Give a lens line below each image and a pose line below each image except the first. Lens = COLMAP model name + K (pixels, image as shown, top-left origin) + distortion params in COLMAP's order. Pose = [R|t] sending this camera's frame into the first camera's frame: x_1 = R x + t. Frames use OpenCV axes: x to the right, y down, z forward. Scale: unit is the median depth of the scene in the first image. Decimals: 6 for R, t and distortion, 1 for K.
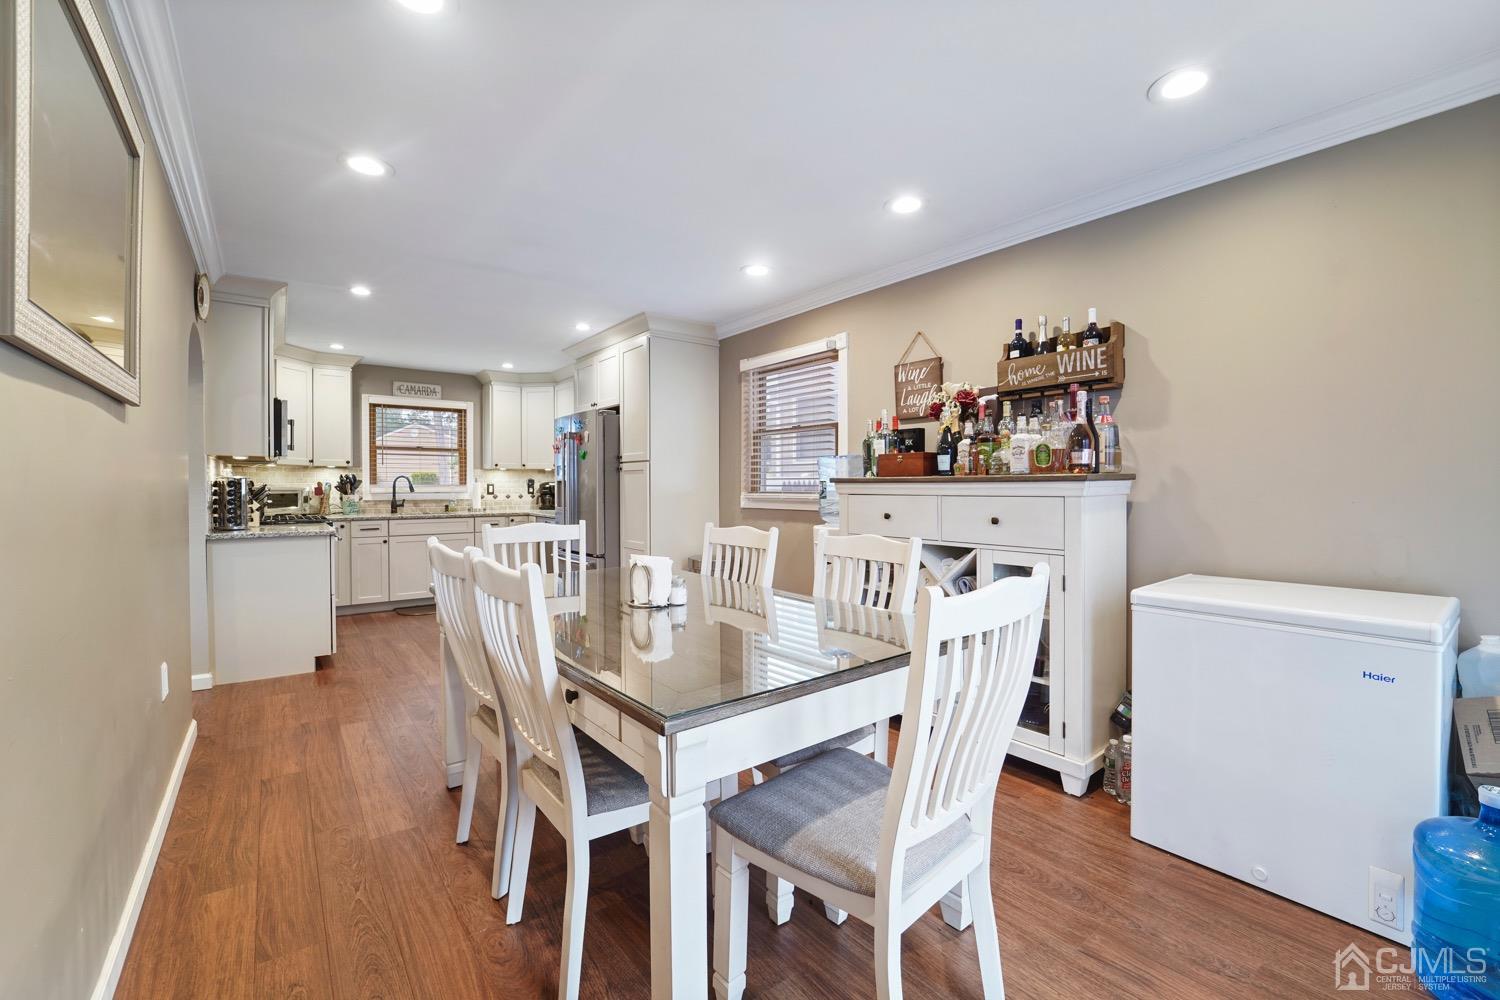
lens RADIAL K [[626.3, 0, 756.9], [0, 626.3, 493.6], [0, 0, 1]] dist [-0.002495, -0.000087]
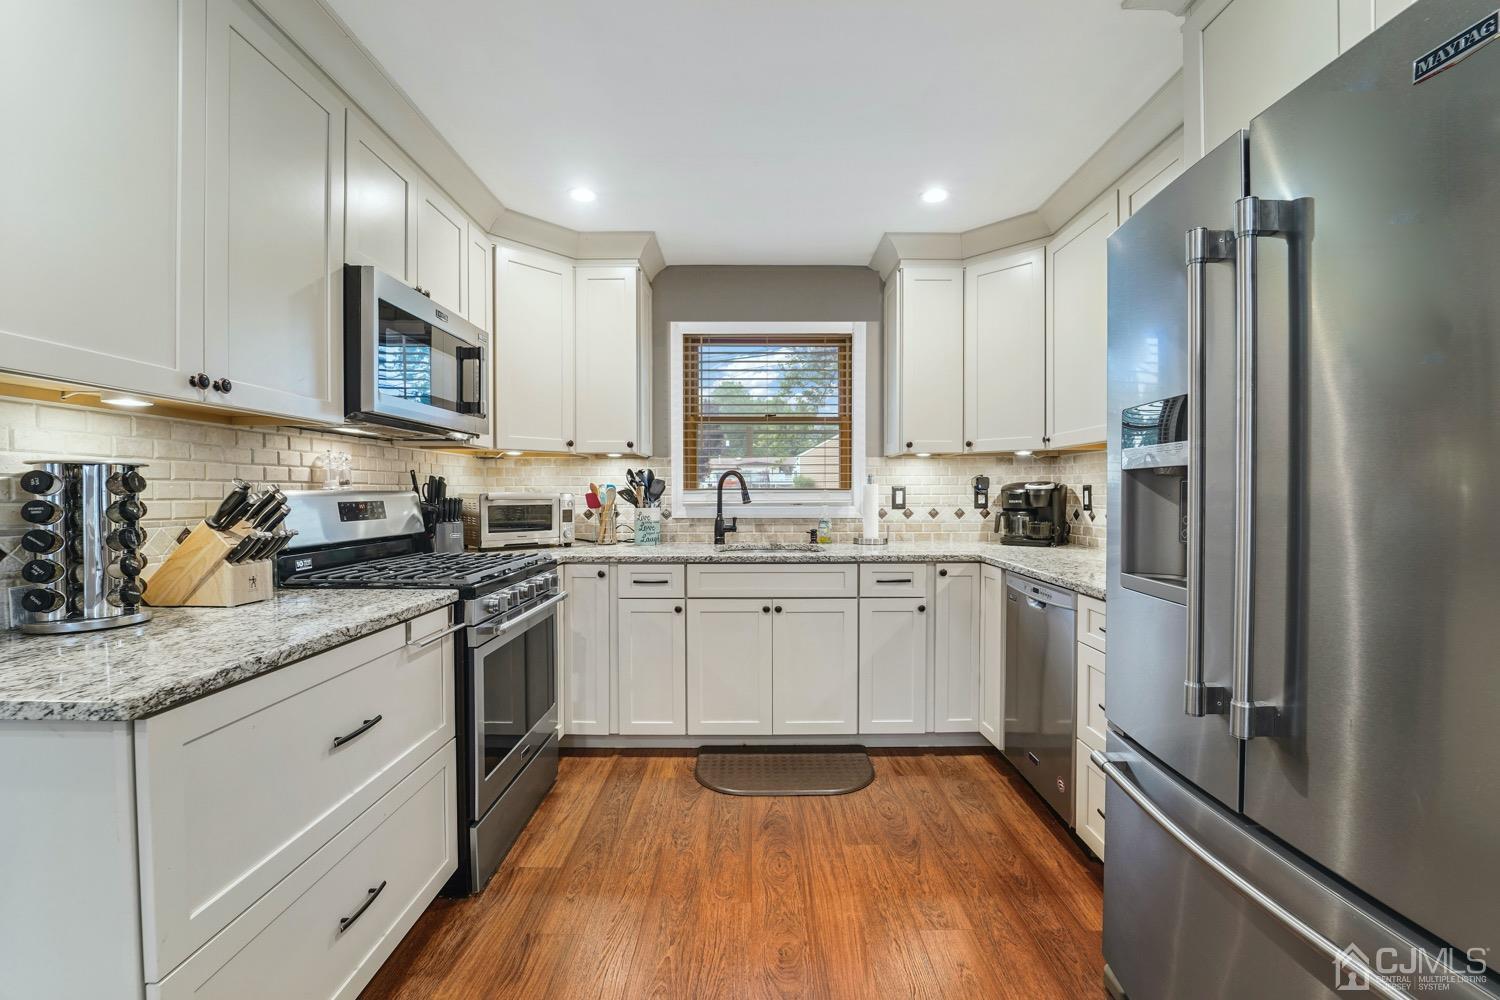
lens RADIAL K [[626.3, 0, 756.9], [0, 626.3, 493.6], [0, 0, 1]] dist [-0.002495, -0.000087]
pose [[0.794980, 0.002803, -0.606630, -0.243251], [-0.008134, 0.999949, -0.006039, -0.007209], [0.606582, 0.009735, 0.794962, 0.609173]]
